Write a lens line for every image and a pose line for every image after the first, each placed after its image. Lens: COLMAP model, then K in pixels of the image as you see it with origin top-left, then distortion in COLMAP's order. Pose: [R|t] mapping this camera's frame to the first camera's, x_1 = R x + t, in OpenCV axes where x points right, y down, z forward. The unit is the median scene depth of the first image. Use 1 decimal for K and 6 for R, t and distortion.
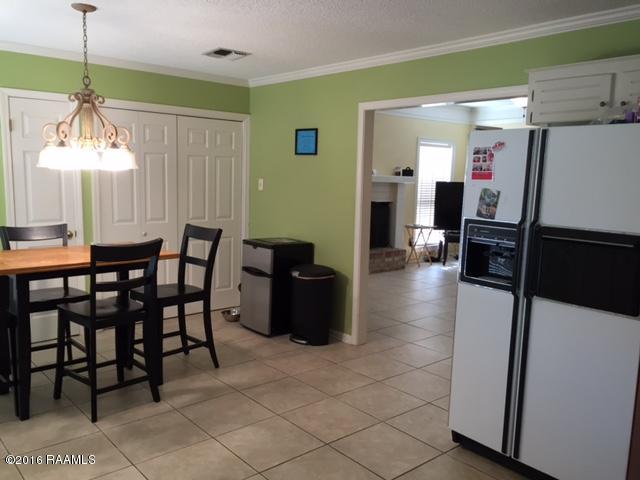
lens RADIAL K [[541.5, 0, 315.8], [0, 541.5, 241.5], [0, 0, 1]] dist [0.045926, -0.009771]
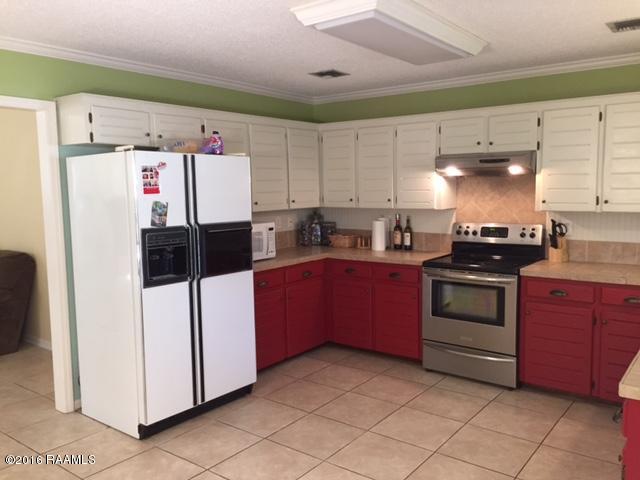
lens RADIAL K [[541.5, 0, 315.8], [0, 541.5, 241.5], [0, 0, 1]] dist [0.045926, -0.009771]
pose [[-0.200500, -0.127678, 0.971338, -0.898665], [0.135602, 0.978311, 0.156585, -0.149145], [-0.970264, 0.163111, -0.178838, 0.890992]]
